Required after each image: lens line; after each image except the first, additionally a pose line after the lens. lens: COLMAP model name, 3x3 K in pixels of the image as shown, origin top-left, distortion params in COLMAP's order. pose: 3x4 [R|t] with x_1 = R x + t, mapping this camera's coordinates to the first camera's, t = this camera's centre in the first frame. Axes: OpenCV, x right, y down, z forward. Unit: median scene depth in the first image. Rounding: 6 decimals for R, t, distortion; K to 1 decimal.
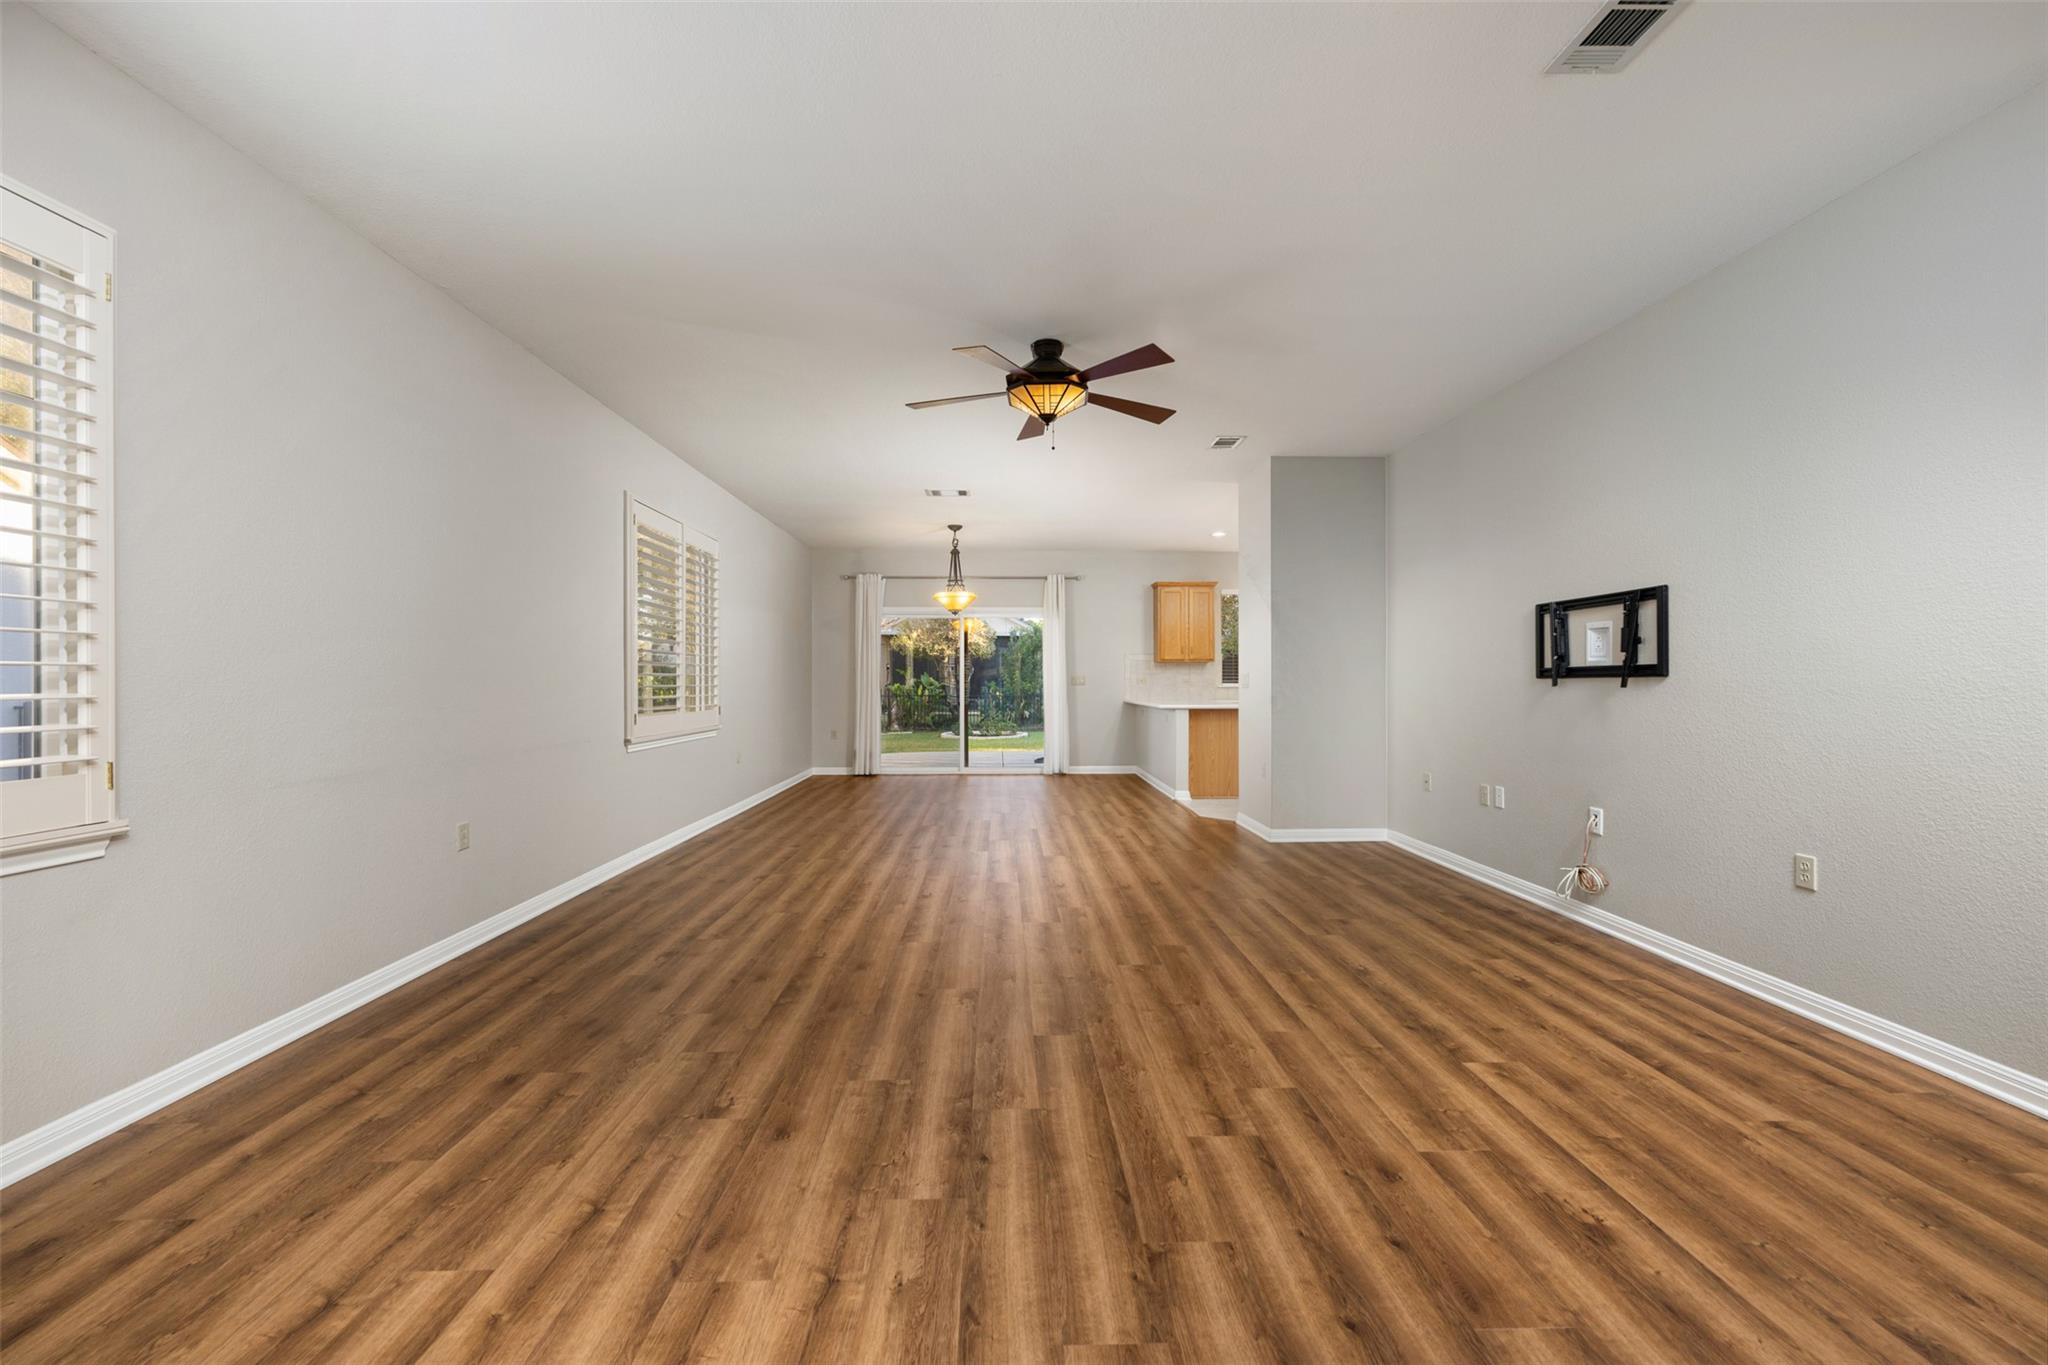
lens RADIAL K [[810.6, 0, 1019.5], [0, 810.6, 682.2], [0, 0, 1]] dist [-0.000948, -0.000111]
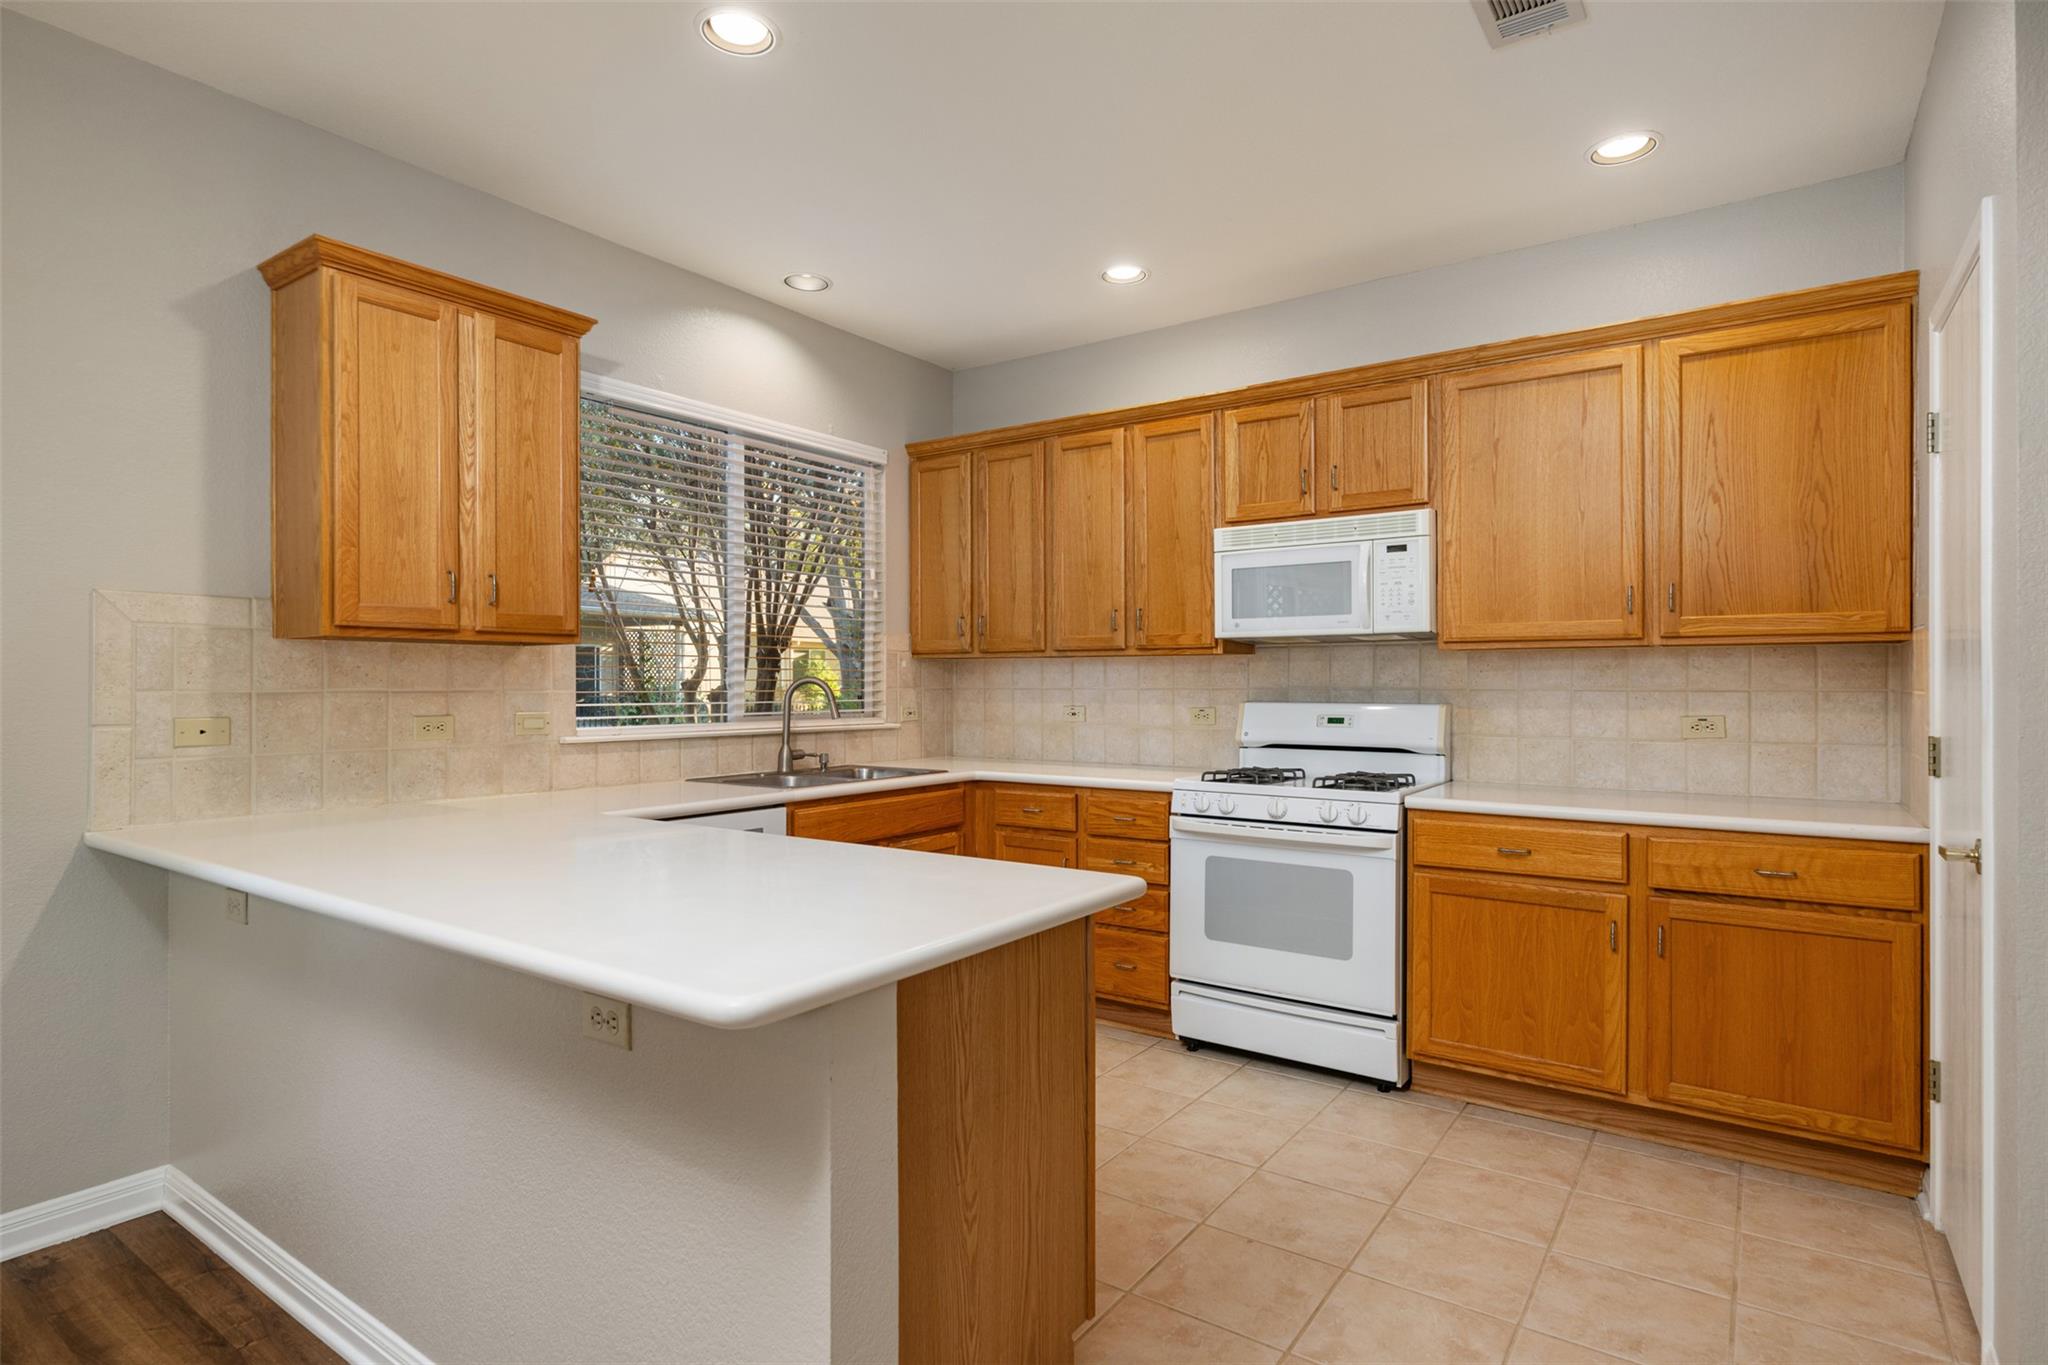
lens RADIAL K [[1055.1, 0, 1017.7], [0, 1055.1, 681.4], [0, 0, 1]] dist [0.003145, 0.000640]
pose [[0.598485, 0.001892, 0.801132, 0.174875], [0.002311, 0.999989, -0.004088, -0.033319], [-0.801130, 0.004298, 0.598474, 1.920685]]
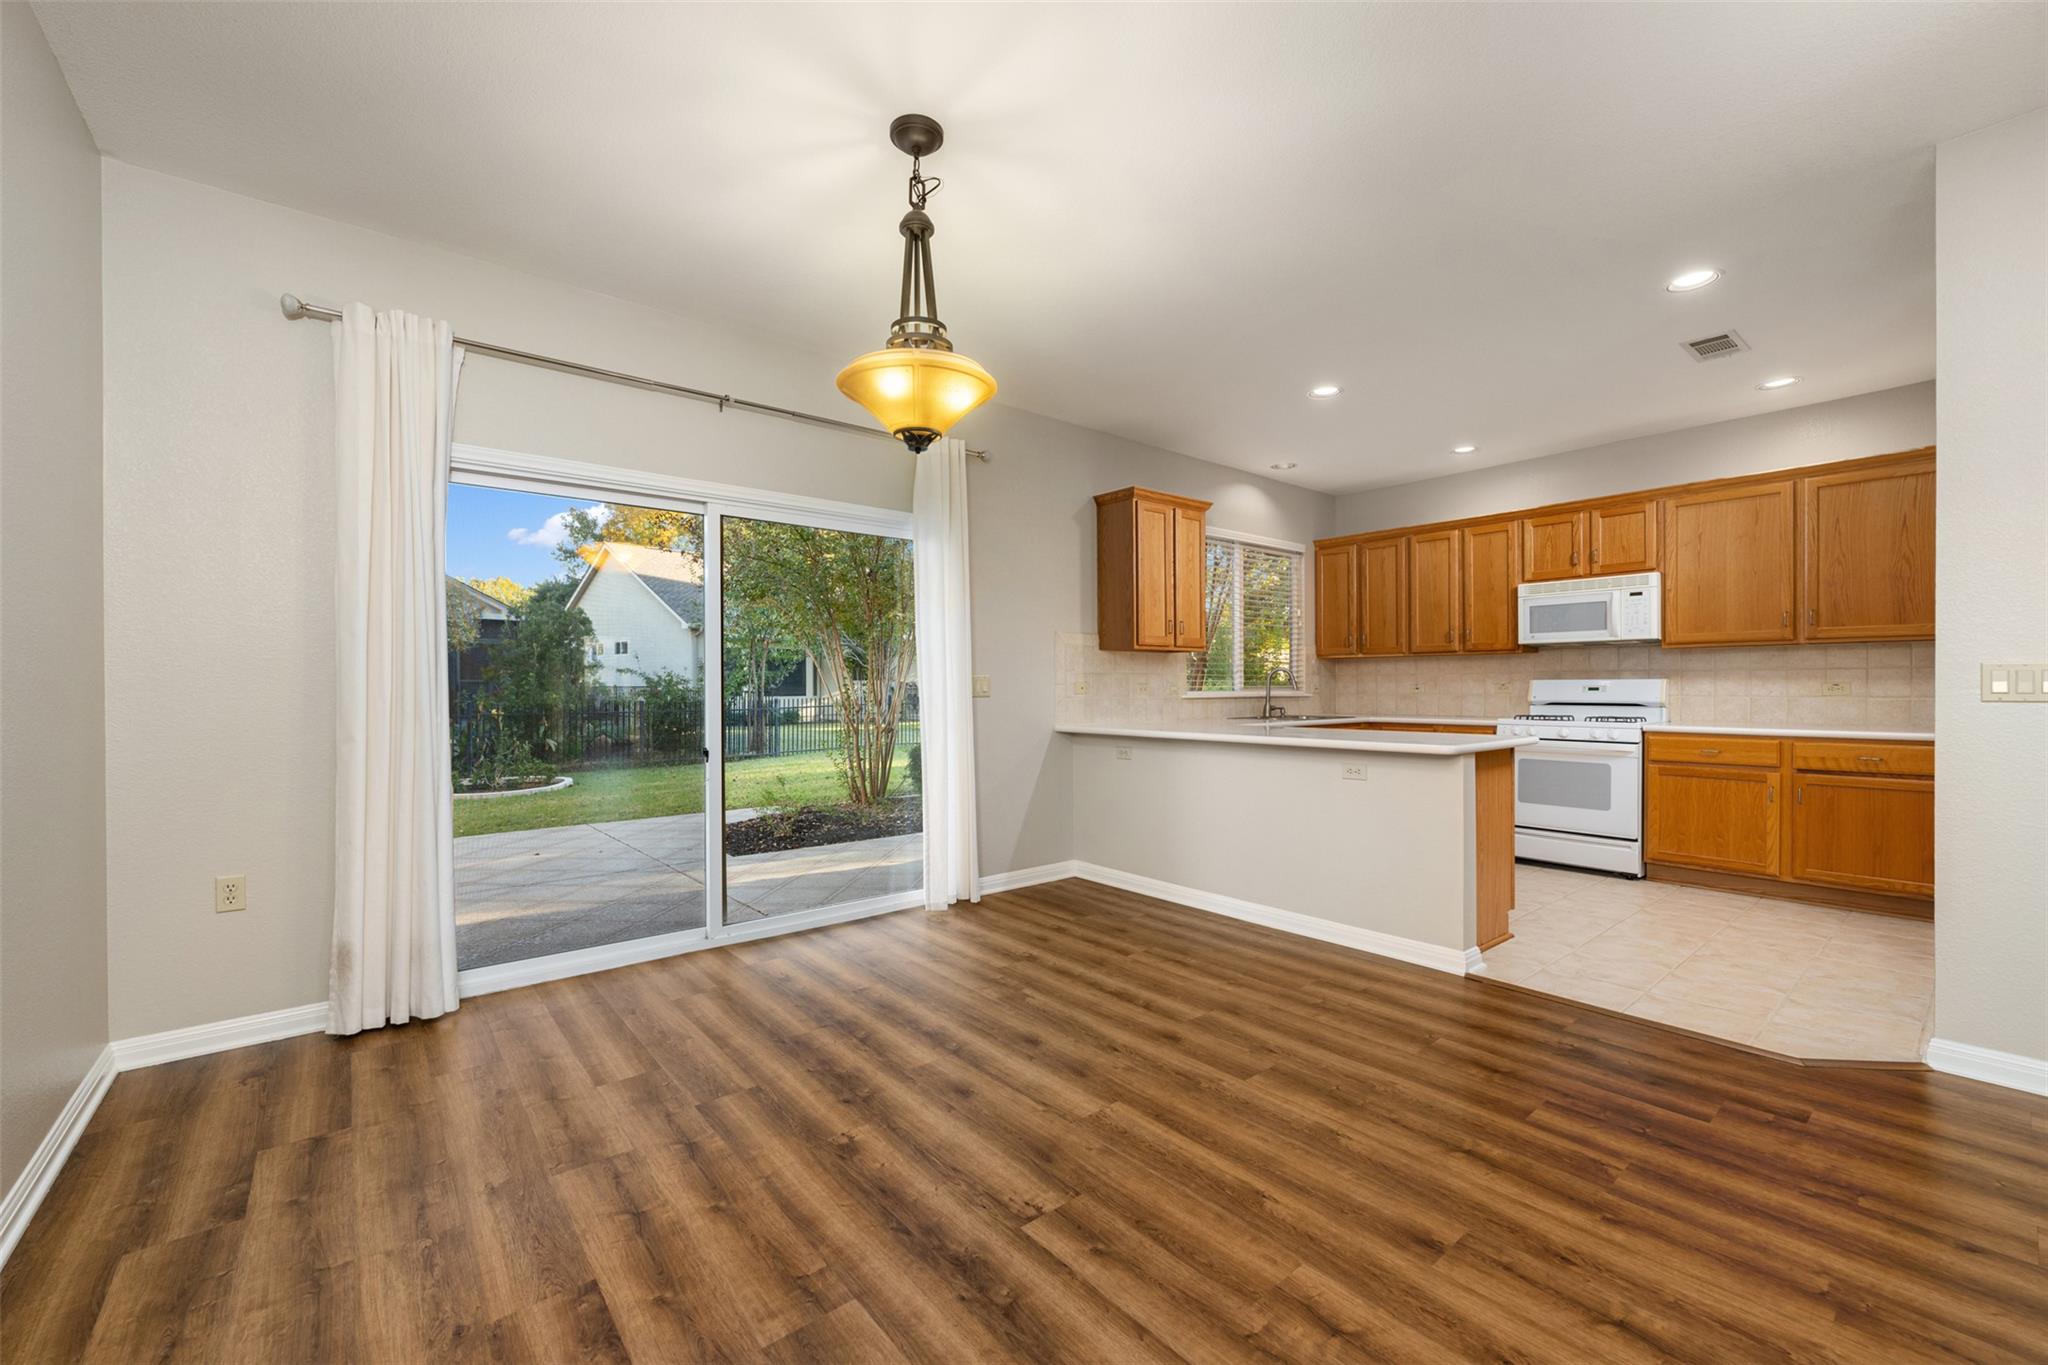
lens RADIAL K [[819.5, 0, 1013.5], [0, 819.5, 690.2], [0, 0, 1]] dist [-0.001315, -0.000148]
pose [[0.790217, -0.004636, 0.612810, -0.531584], [0.004905, 0.999987, 0.001241, -0.001315], [-0.612808, 0.002025, 0.790229, 1.770548]]
